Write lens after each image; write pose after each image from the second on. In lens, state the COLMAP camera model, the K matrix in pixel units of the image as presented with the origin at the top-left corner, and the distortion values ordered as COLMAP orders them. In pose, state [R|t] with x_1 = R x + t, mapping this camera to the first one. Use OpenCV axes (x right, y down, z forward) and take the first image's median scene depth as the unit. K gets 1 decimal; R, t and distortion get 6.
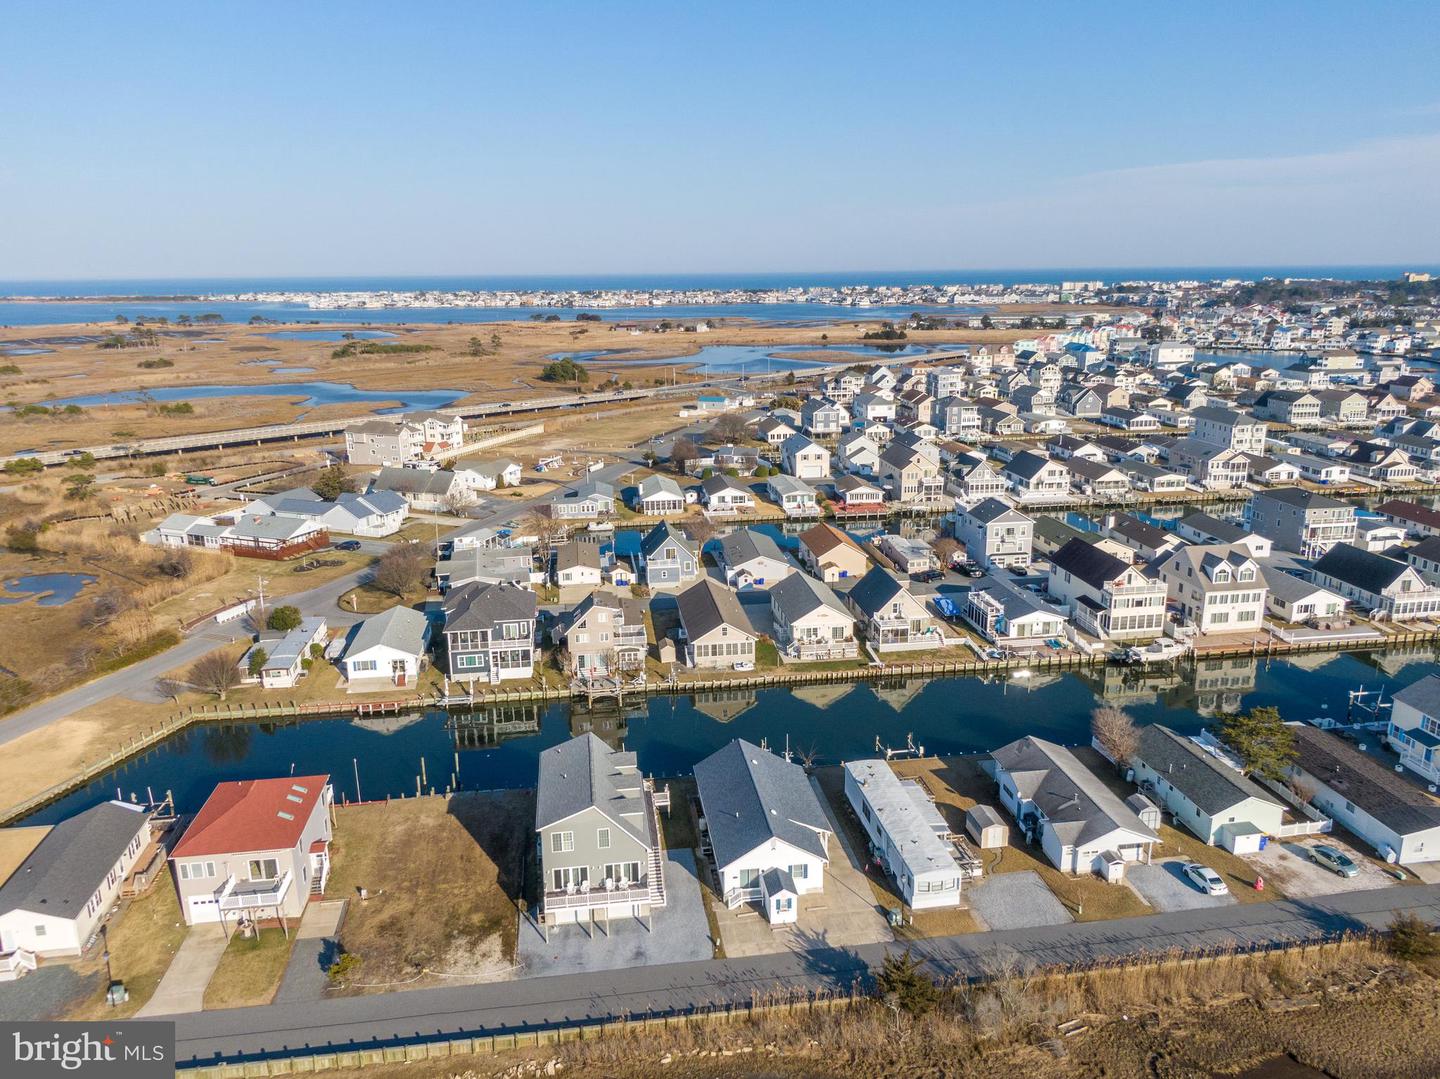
lens RADIAL K [[1022.0, 0, 722.0], [0, 1022.0, 538.5], [0, 0, 1]] dist [0.041289, -0.058442]
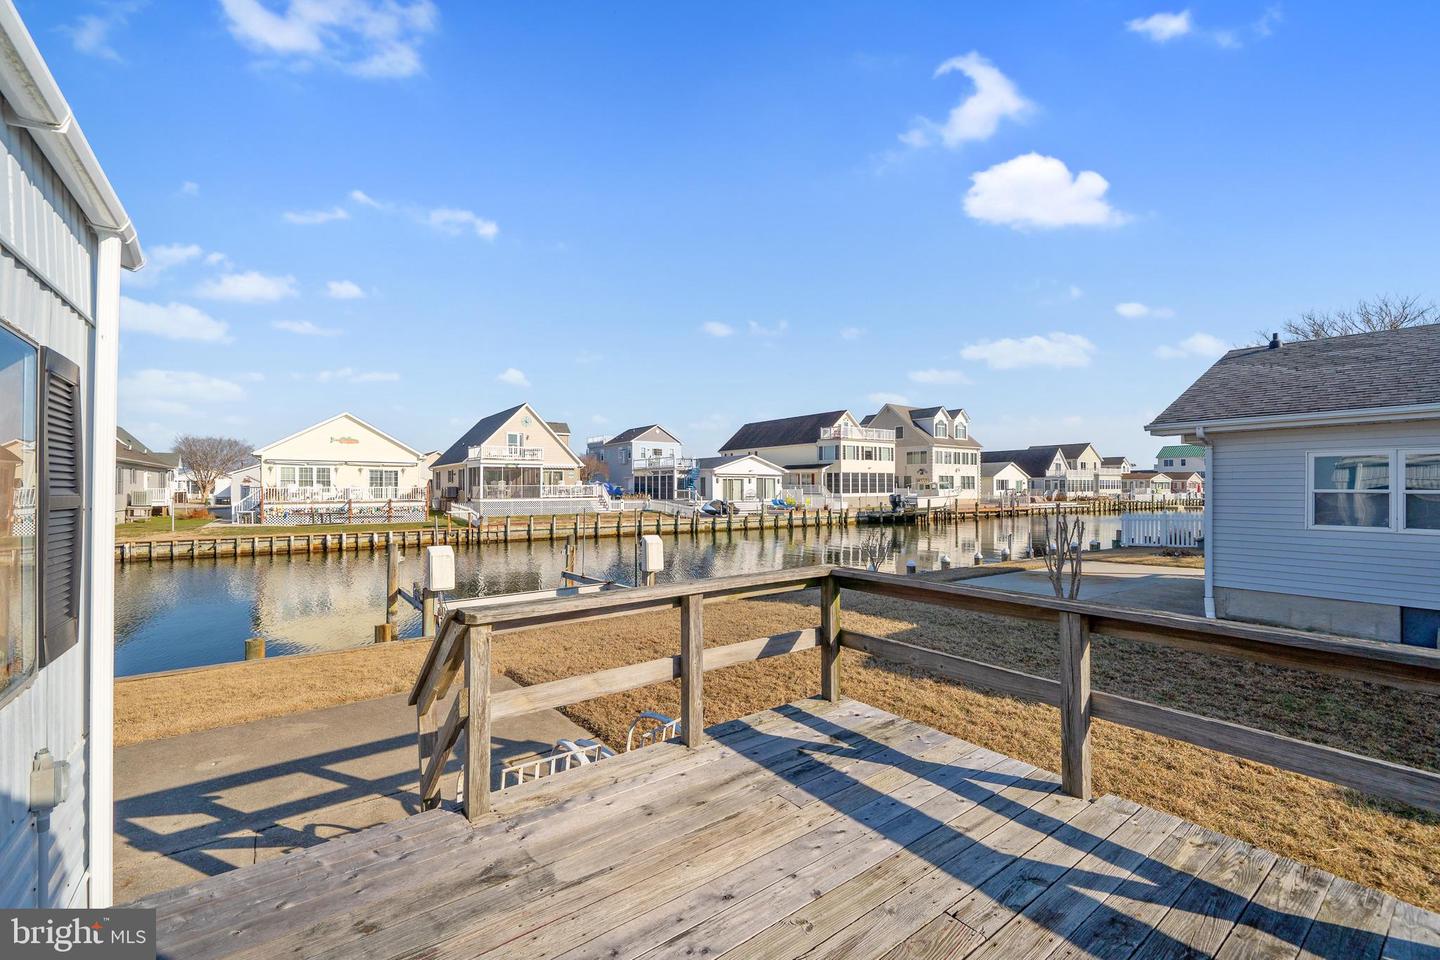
lens RADIAL K [[594.9, 0, 700.5], [0, 594.9, 483.6], [0, 0, 1]] dist [0.000037, -0.000005]
pose [[0.899108, 0.014676, 0.437480, 0.123055], [0.097175, 0.967807, -0.232180, 0.165963], [-0.426803, 0.251267, 0.868737, 0.699422]]
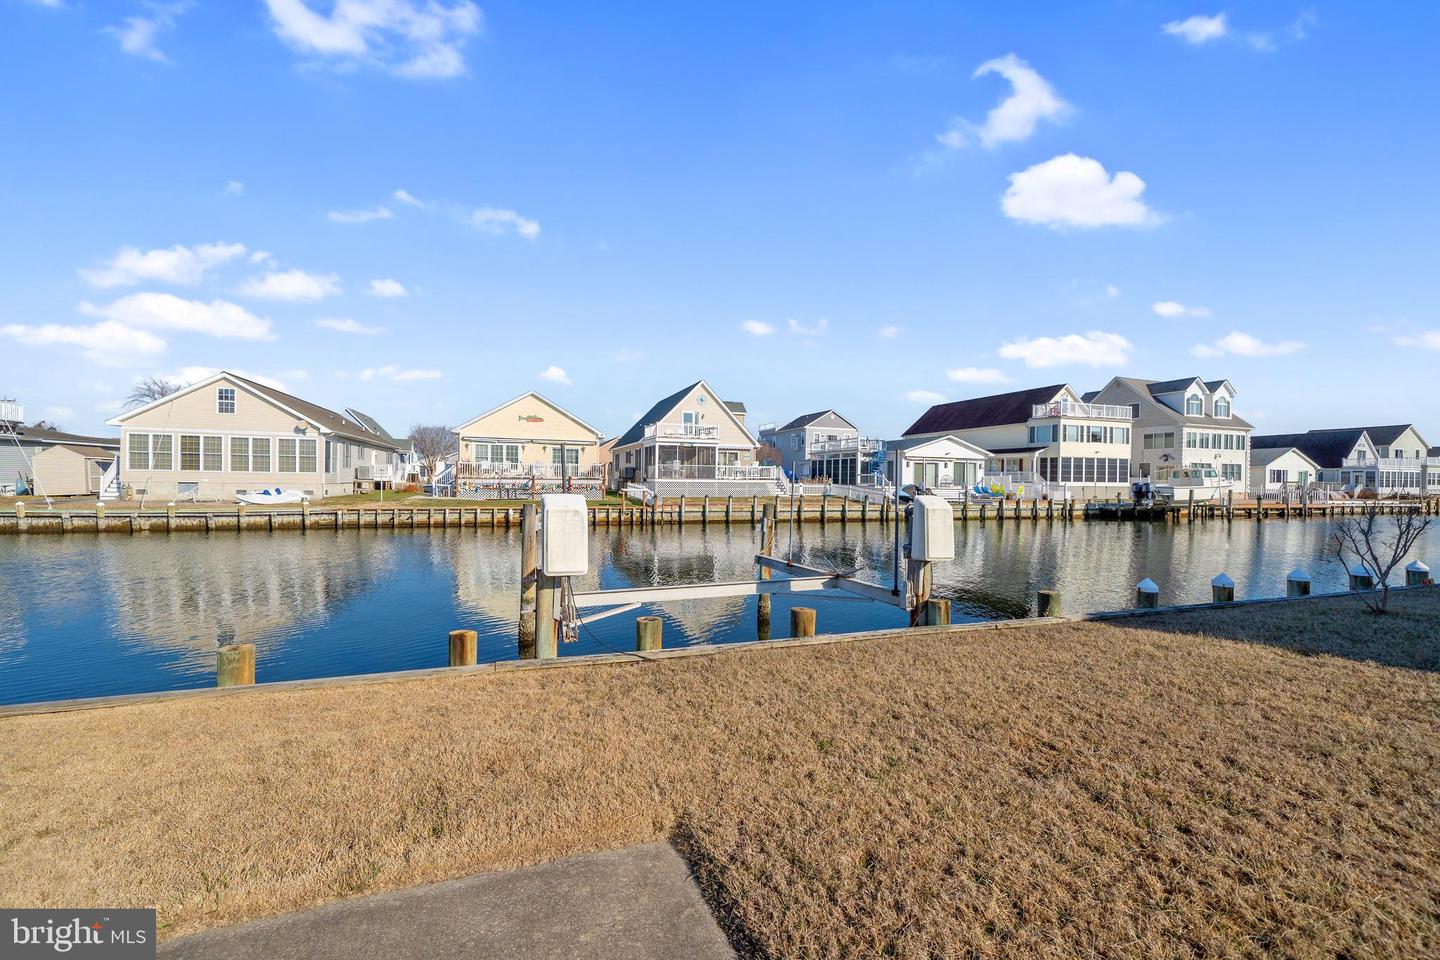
lens RADIAL K [[577.4, 0, 709.8], [0, 577.4, 488.3], [0, 0, 1]] dist [0.000062, 0.000185]
pose [[0.982236, 0.022675, 0.186273, 0.127734], [0.020696, 0.973525, -0.227642, 0.162613], [-0.186503, 0.227453, 0.955762, 0.732697]]
